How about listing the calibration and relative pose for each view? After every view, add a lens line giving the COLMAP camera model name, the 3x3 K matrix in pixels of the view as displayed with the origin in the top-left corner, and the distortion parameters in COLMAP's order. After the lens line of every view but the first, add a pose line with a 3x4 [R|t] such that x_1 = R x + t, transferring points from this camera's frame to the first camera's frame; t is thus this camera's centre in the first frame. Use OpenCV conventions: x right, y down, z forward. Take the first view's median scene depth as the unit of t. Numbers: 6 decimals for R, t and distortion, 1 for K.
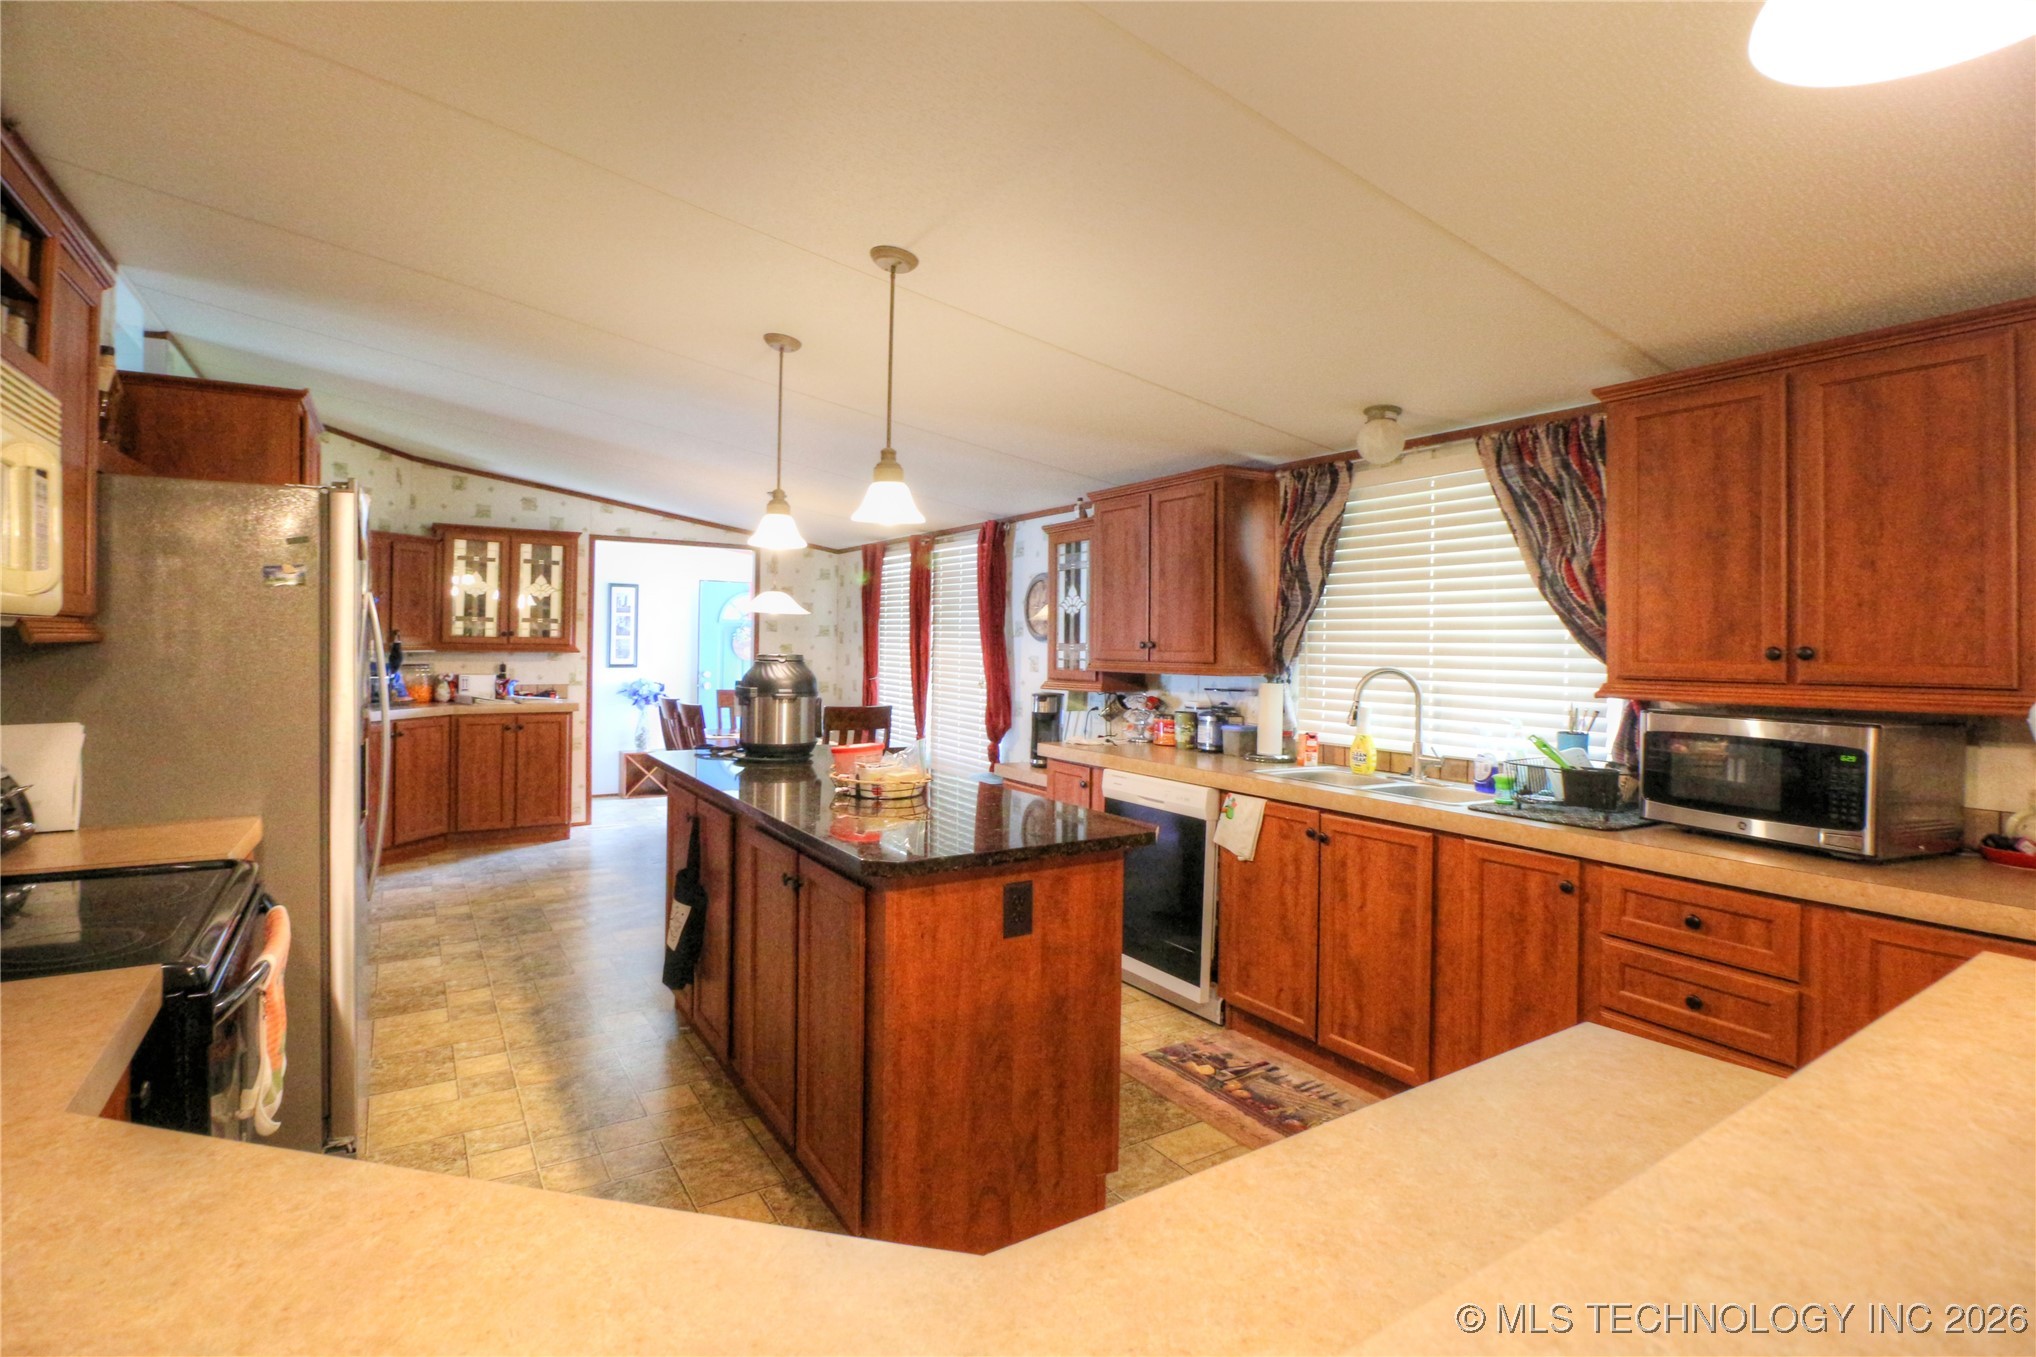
lens RADIAL K [[973.9, 0, 1012.9], [0, 973.9, 654.7], [0, 0, 1]] dist [-0.002470, -0.000299]
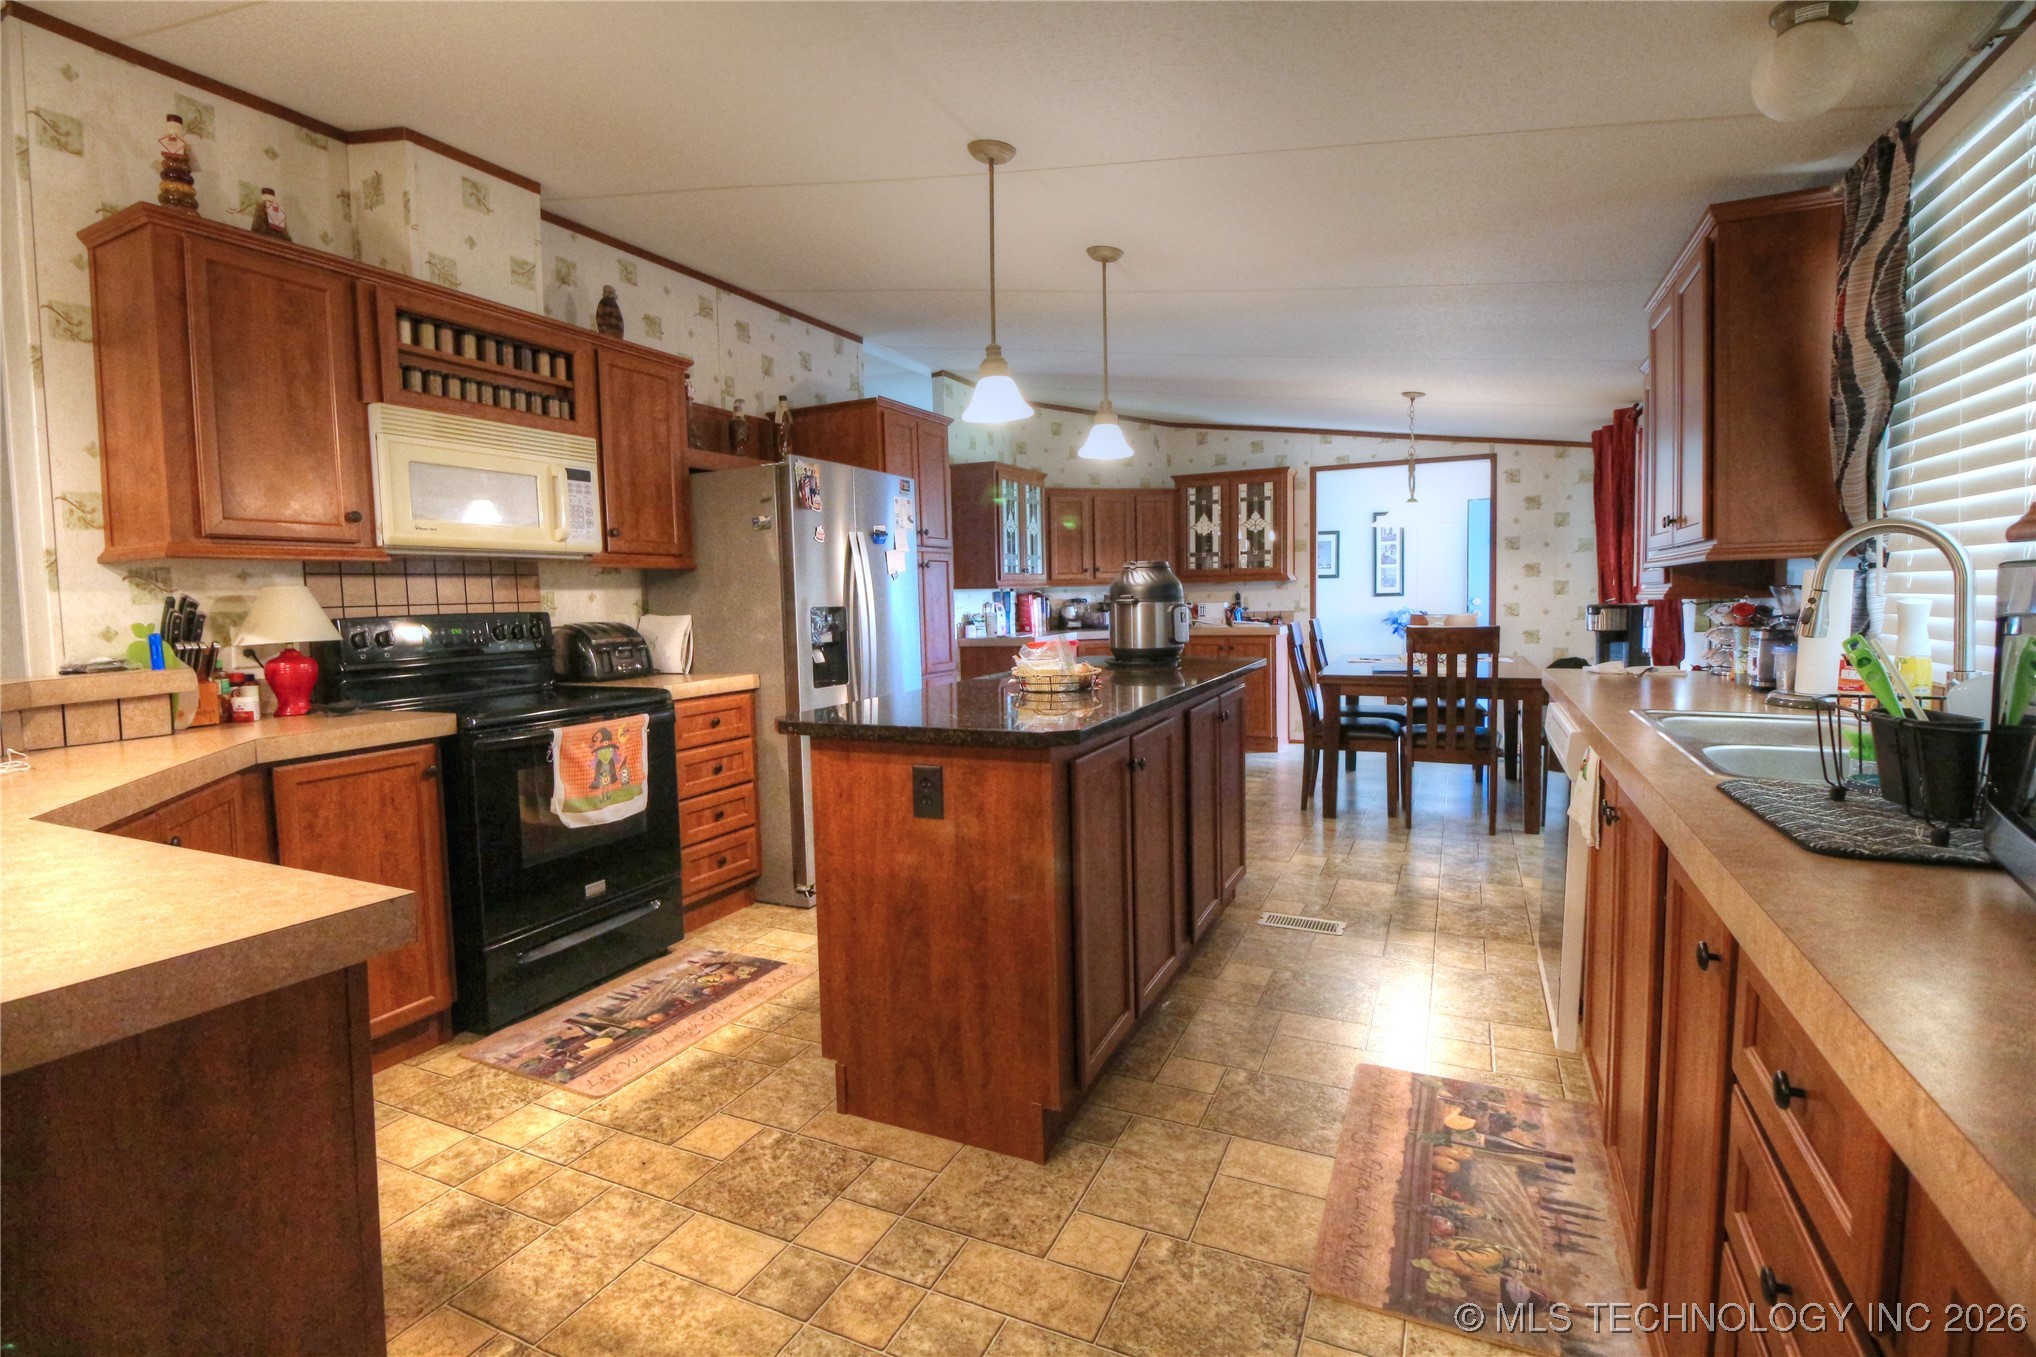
lens RADIAL K [[957.4, 0, 1007.7], [0, 957.4, 656.8], [0, 0, 1]] dist [-0.003636, -0.001382]
pose [[0.534458, 0.028218, -0.844724, 0.396213], [0.021929, 0.998643, 0.047235, 0.035874], [0.844910, -0.043769, 0.533114, 0.250850]]
